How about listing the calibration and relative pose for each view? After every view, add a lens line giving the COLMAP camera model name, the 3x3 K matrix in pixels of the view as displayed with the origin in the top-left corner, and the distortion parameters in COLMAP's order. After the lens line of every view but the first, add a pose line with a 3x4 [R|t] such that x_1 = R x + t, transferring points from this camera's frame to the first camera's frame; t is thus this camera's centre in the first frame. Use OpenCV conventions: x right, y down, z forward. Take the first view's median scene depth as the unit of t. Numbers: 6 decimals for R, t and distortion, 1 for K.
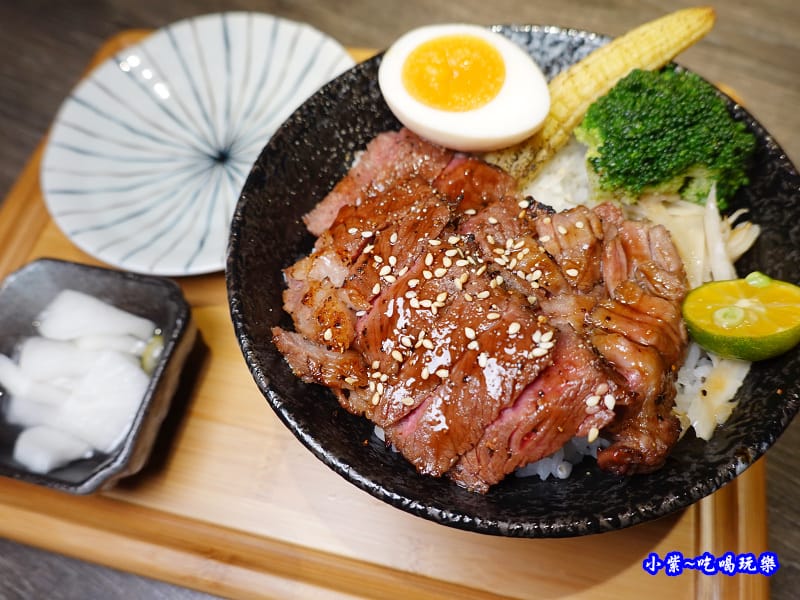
lens RADIAL K [[610.2, 0, 400.0], [0, 610.2, 300.0], [0, 0, 1]] dist [0.006979, -0.006887]
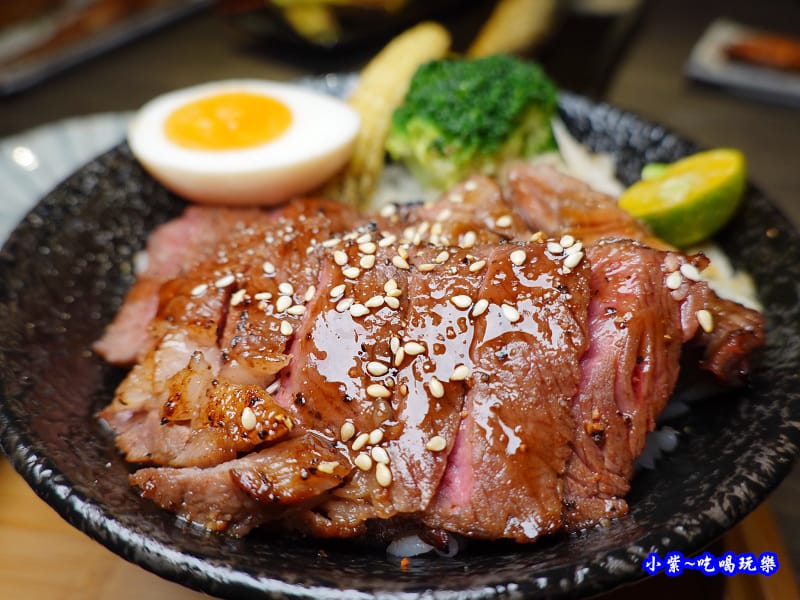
lens RADIAL K [[595.9, 0, 400.0], [0, 595.9, 300.0], [0, 0, 1]] dist [0.011460, -0.040522]
pose [[0.809212, -0.325552, 0.489072, -0.236598], [0.495854, 0.824935, -0.271314, 0.183175], [-0.315125, 0.462059, 0.828974, 0.469737]]
